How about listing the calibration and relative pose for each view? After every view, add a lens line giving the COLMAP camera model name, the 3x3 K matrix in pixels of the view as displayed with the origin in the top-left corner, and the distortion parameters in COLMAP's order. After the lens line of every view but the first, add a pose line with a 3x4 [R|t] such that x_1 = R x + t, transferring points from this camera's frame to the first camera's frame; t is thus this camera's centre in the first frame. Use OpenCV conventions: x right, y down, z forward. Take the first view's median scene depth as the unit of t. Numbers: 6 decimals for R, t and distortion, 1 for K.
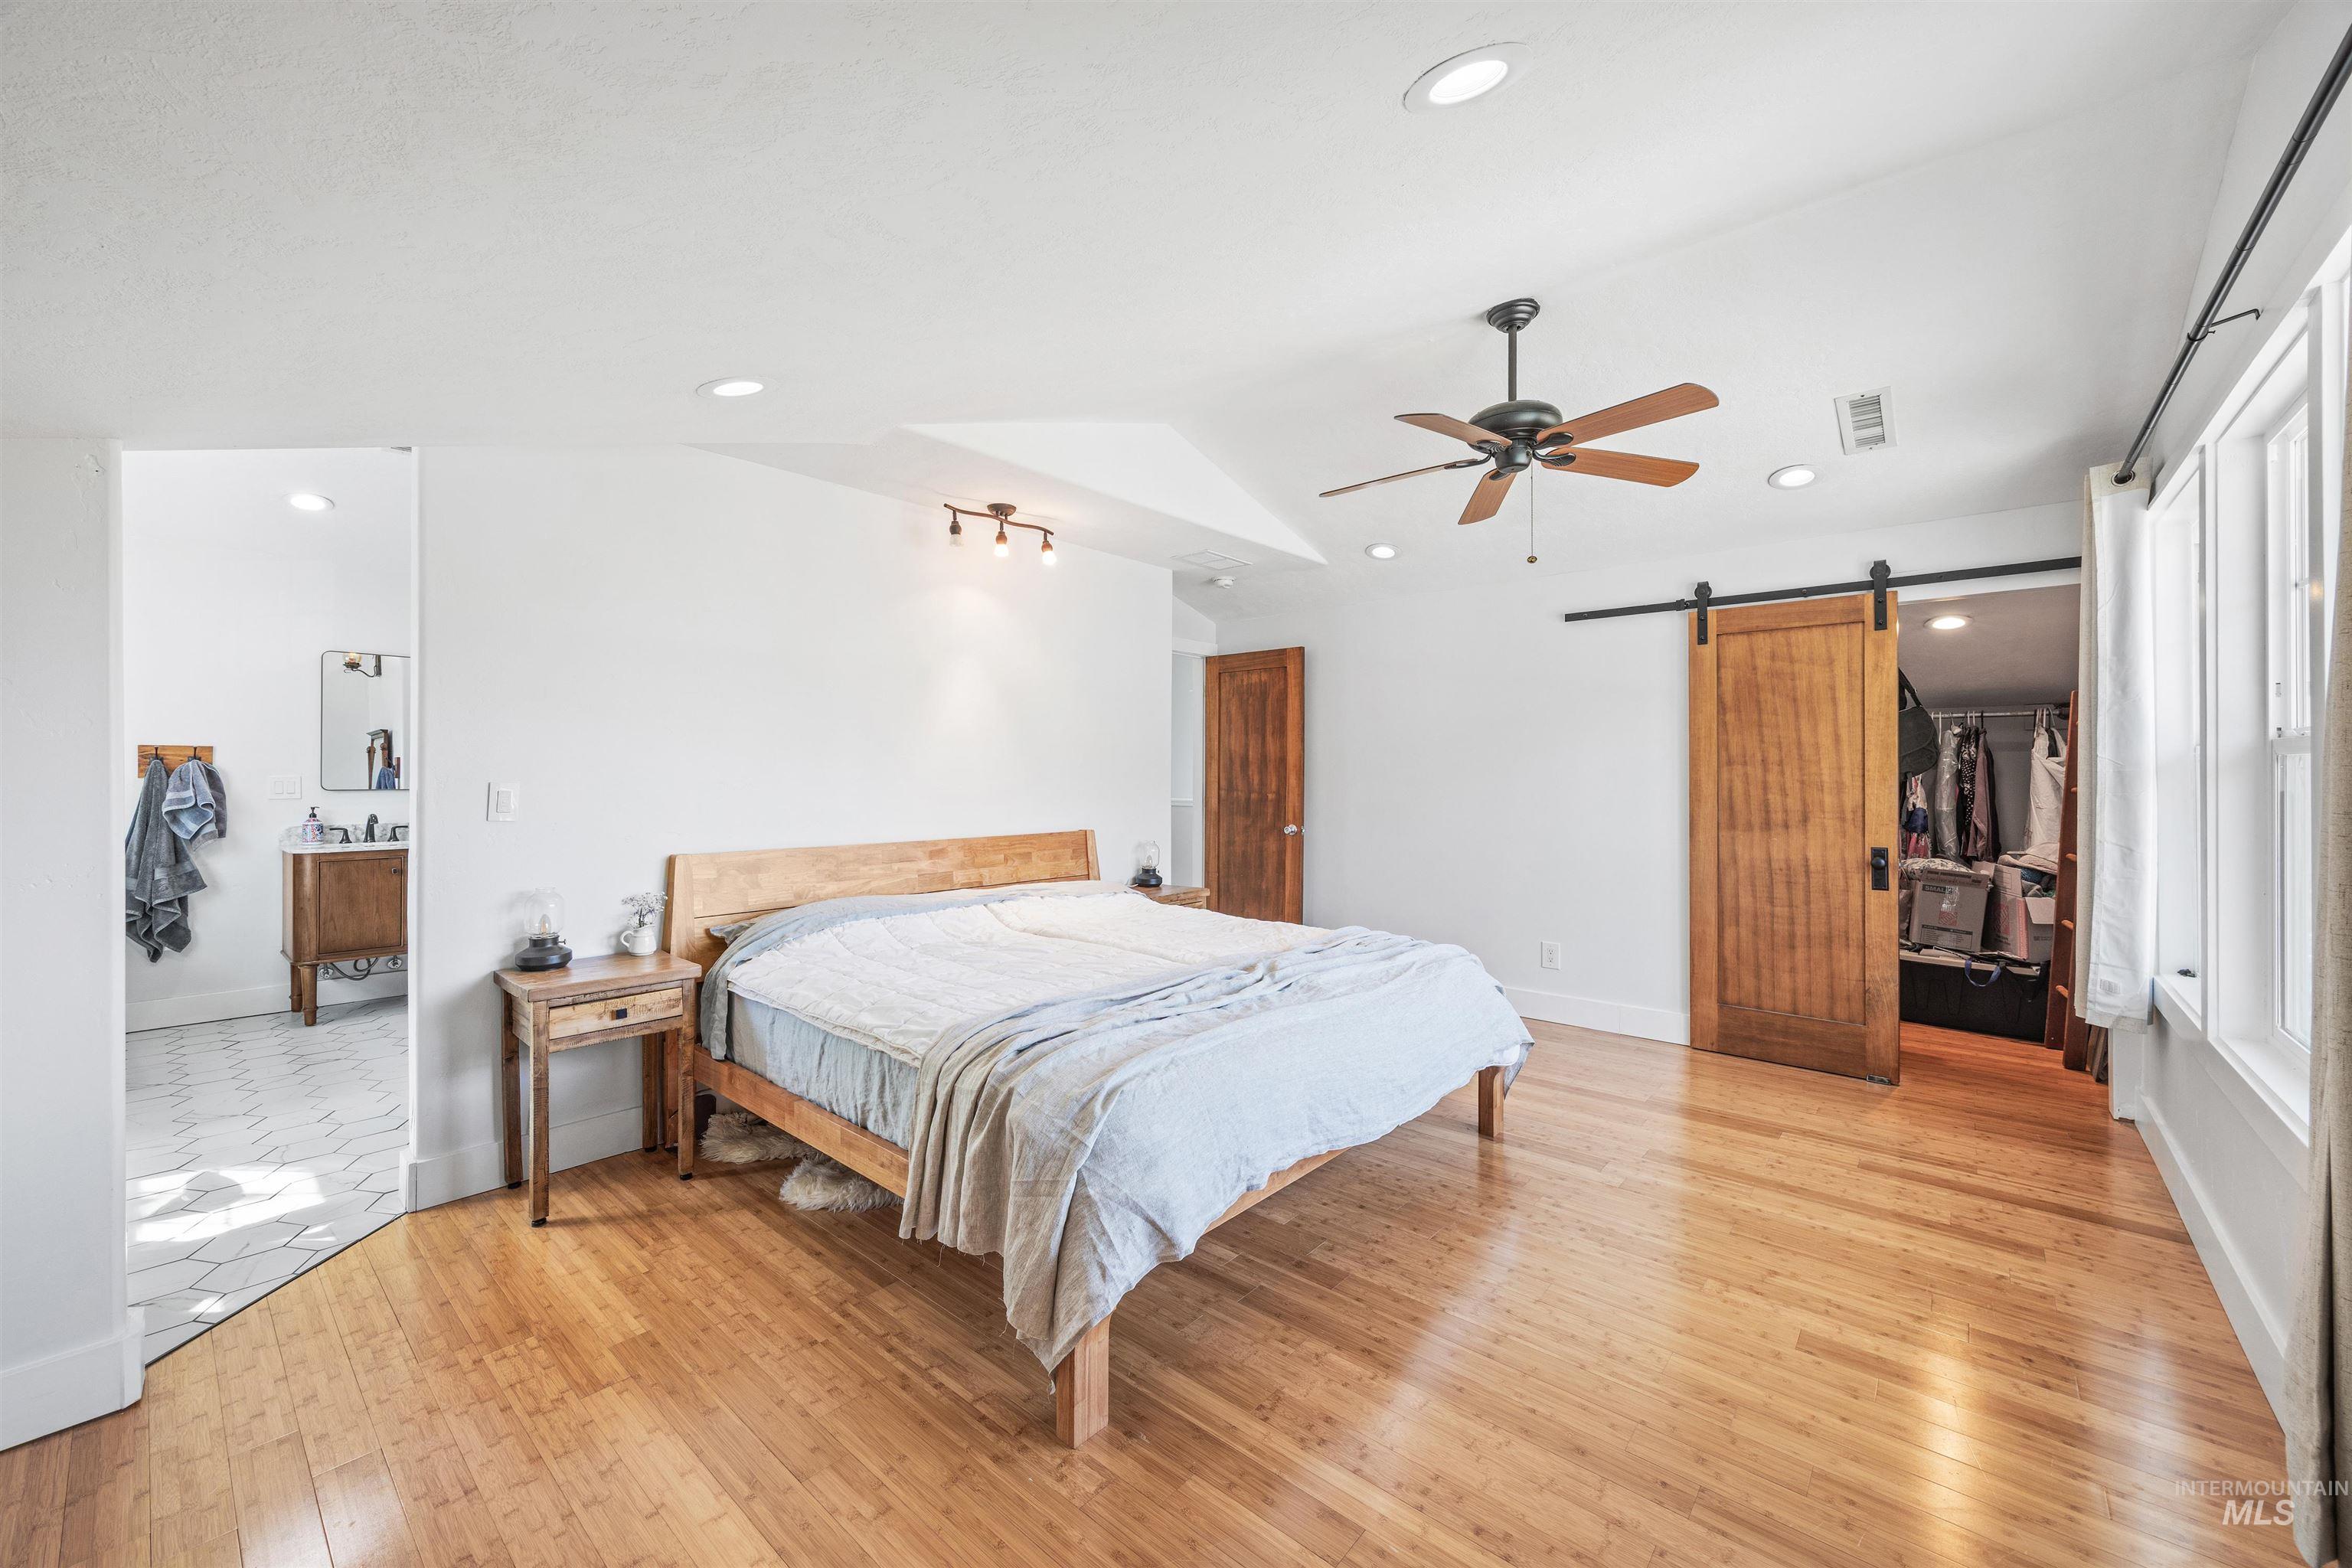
lens RADIAL K [[897.0, 0, 1176.6], [0, 897.0, 785.4], [0, 0, 1]] dist [-0.002378, -0.000108]
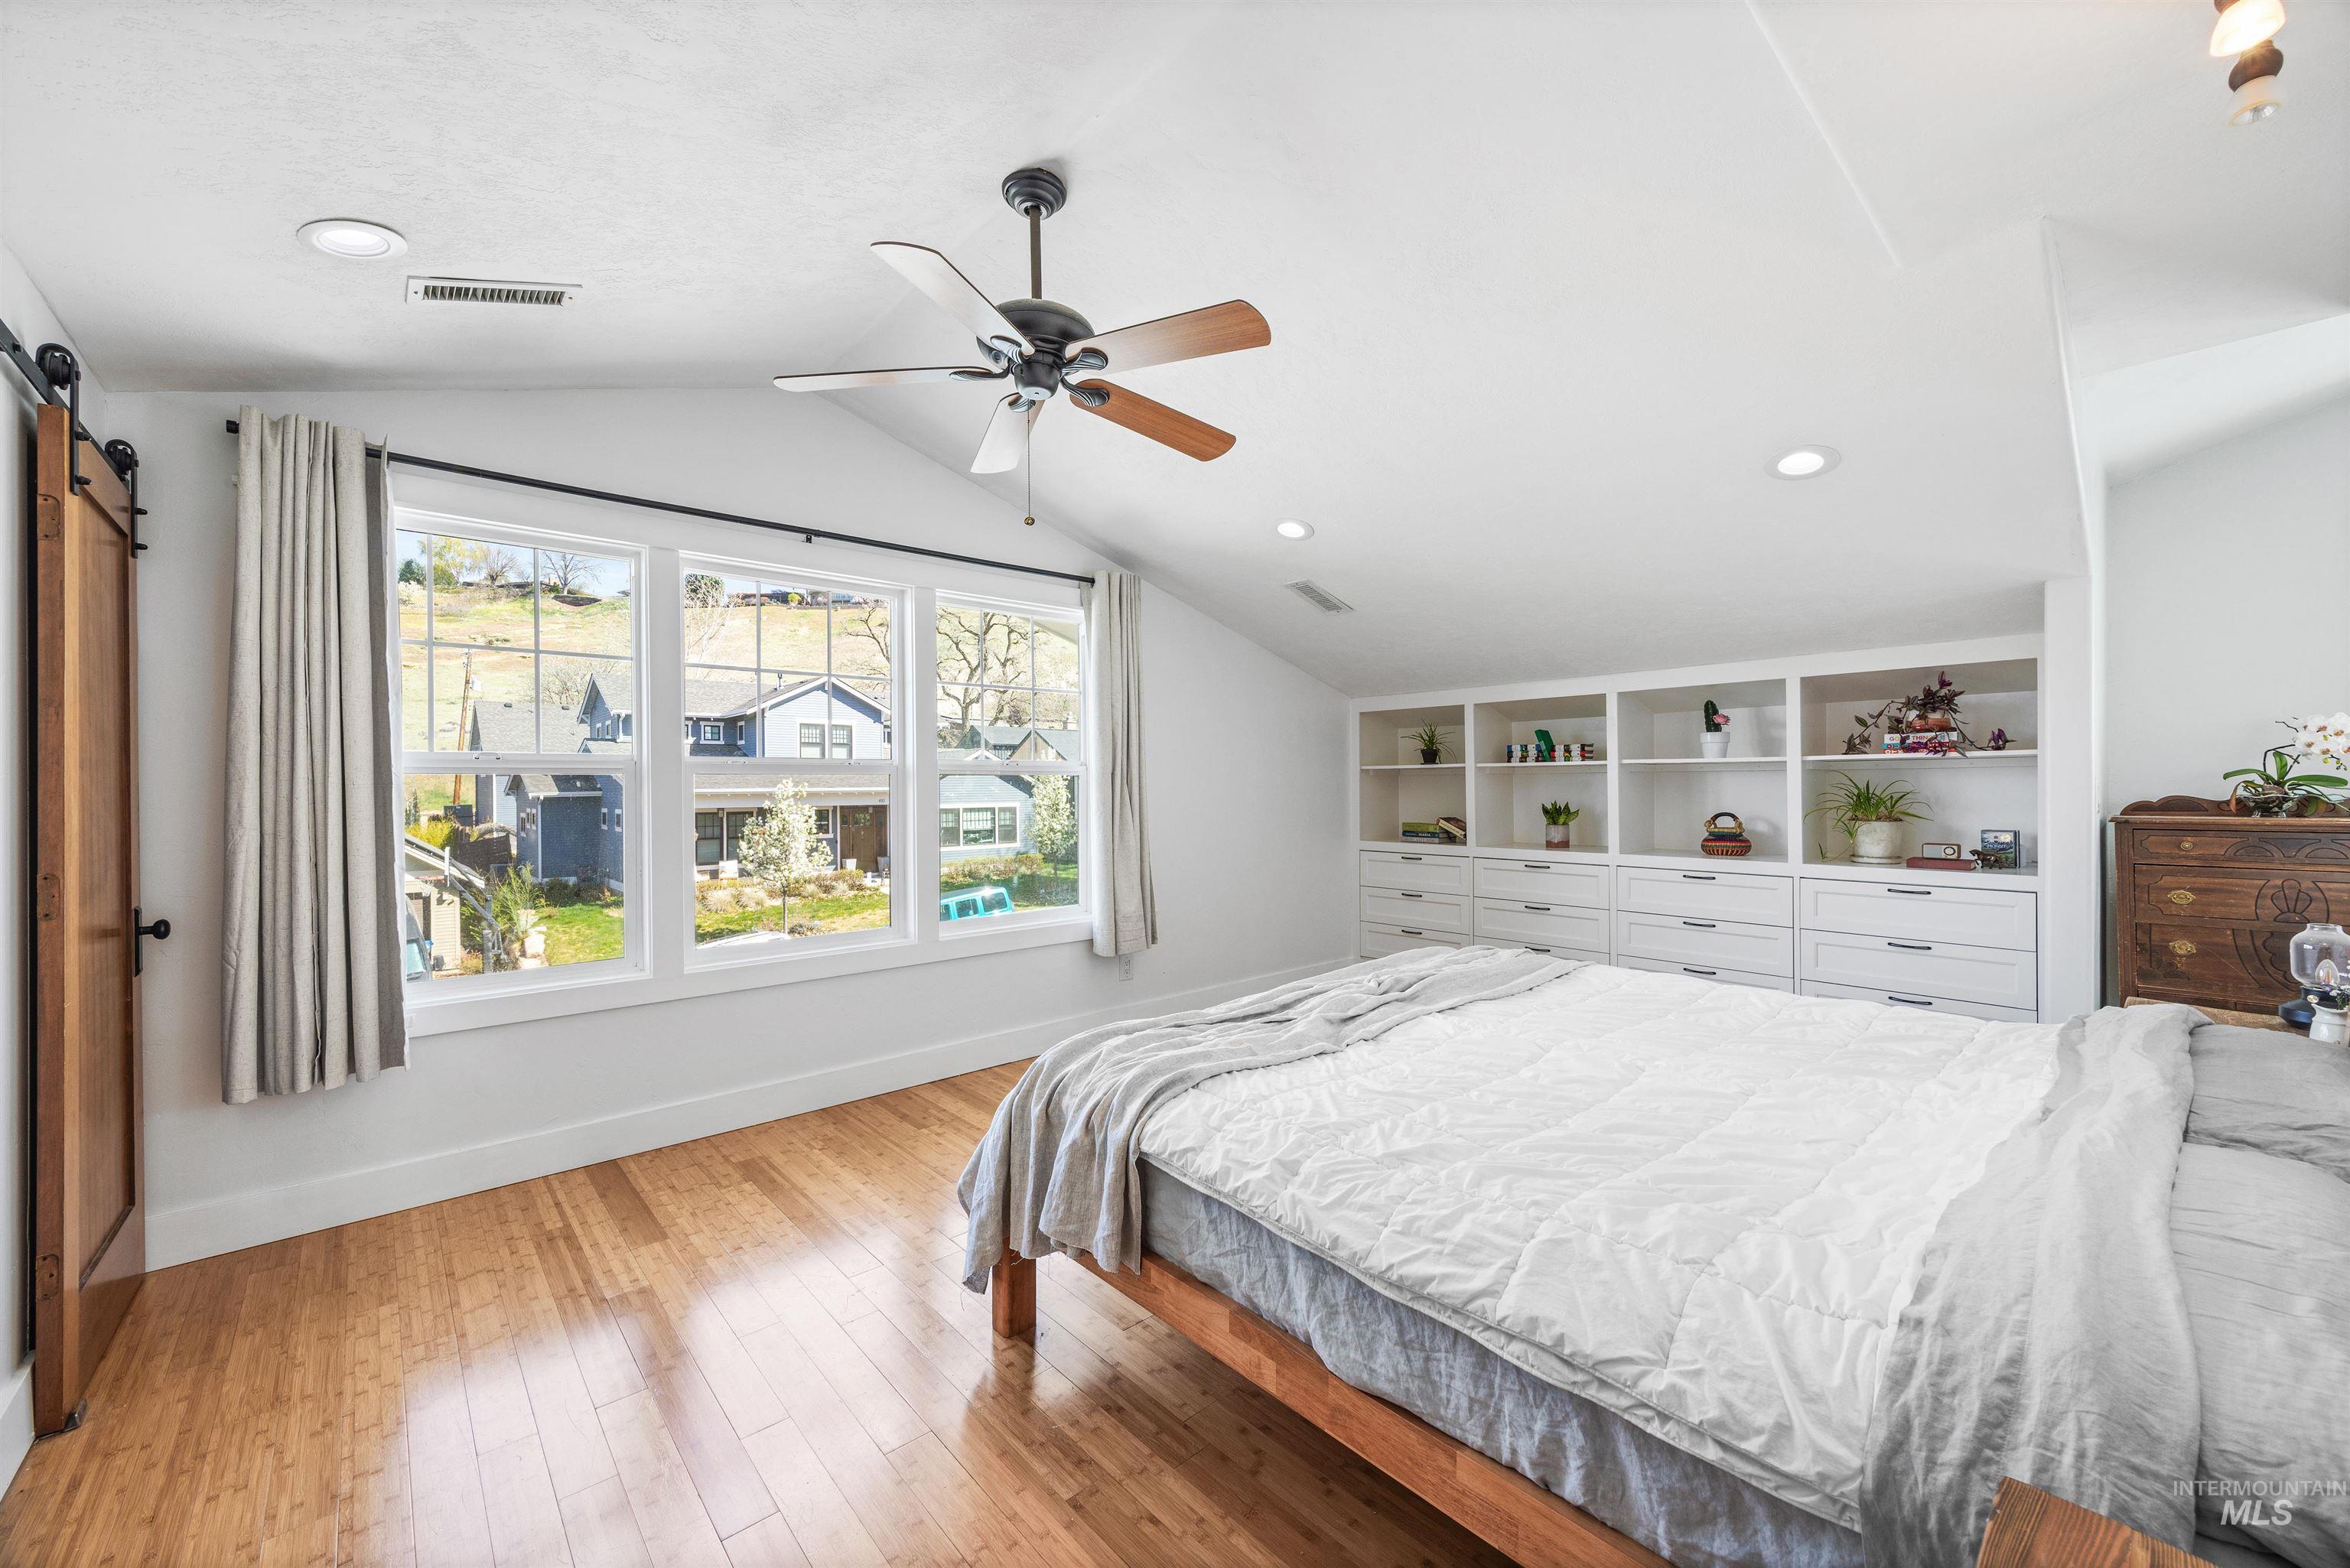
lens RADIAL K [[896.2, 0, 1175.6], [0, 896.2, 785.4], [0, 0, 1]] dist [-0.002378, -0.000108]
pose [[-0.993519, 0.006134, 0.113503, 0.174214], [0.006569, 0.999972, 0.003458, -0.011392], [-0.113479, 0.004181, -0.993532, 1.829760]]
